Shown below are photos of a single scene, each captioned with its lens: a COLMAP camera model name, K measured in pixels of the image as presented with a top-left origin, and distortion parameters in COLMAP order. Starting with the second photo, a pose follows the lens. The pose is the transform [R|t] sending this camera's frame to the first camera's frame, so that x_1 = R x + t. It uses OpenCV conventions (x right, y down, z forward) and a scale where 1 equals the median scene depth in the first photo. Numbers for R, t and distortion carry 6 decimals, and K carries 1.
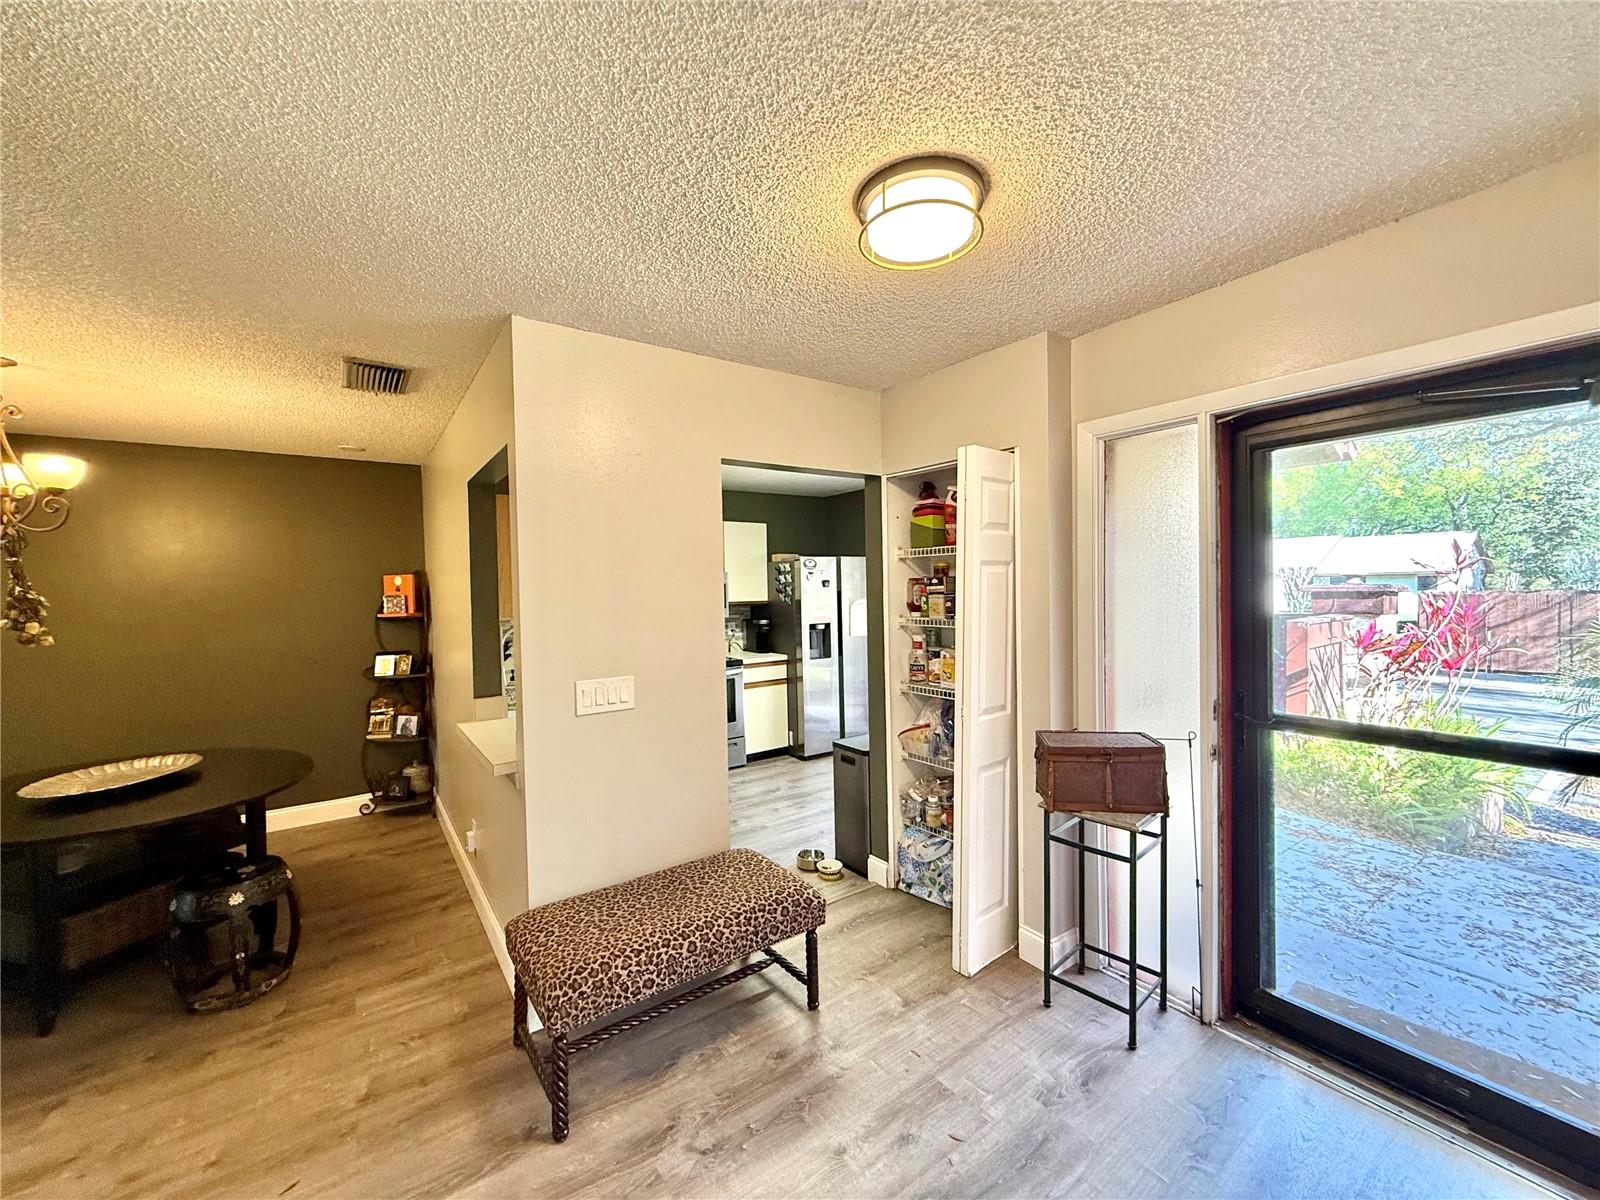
lens RADIAL K [[638.8, 0, 795.0], [0, 638.8, 599.7], [0, 0, 1]] dist [-0.000339, -0.000327]
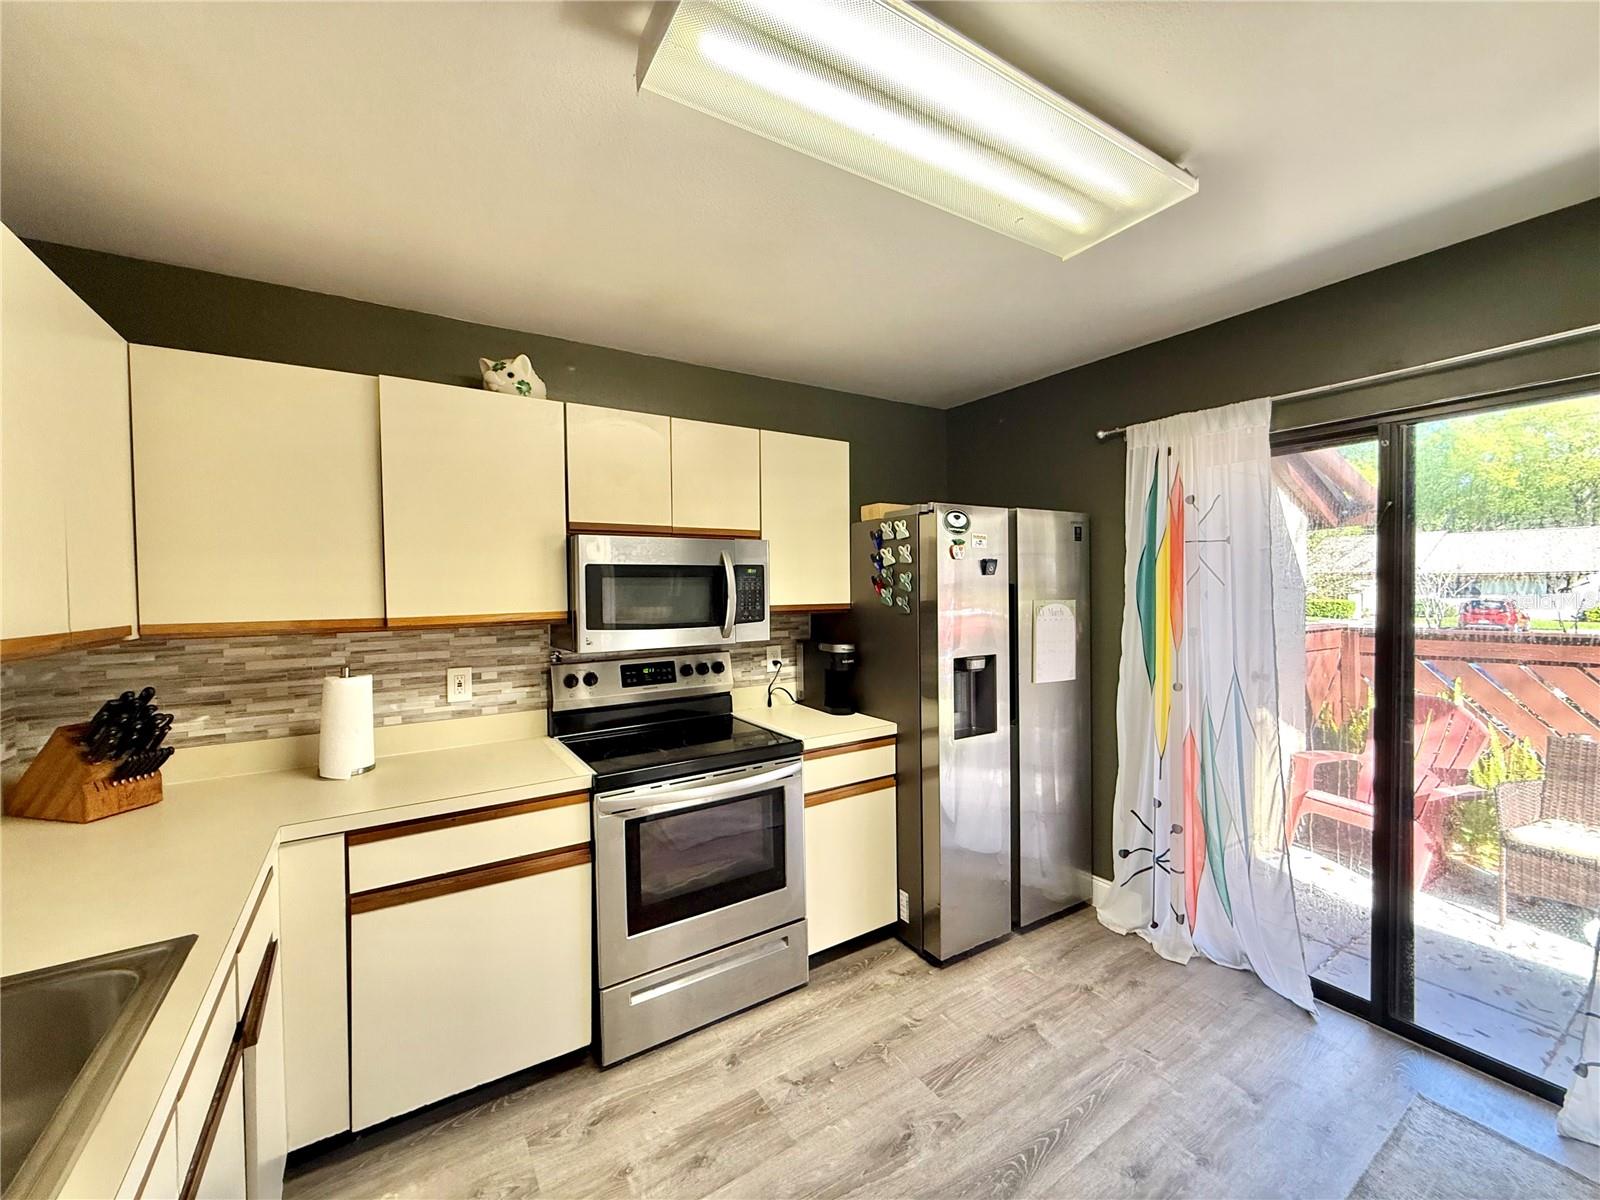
lens RADIAL K [[639.5, 0, 790.9], [0, 639.5, 599.8], [0, 0, 1]] dist [0.001635, 0.000015]
pose [[0.998591, 0.009872, -0.052130, -0.065048], [-0.009656, 0.999944, 0.004394, -0.002930], [0.052171, -0.003884, 0.998631, 0.542729]]
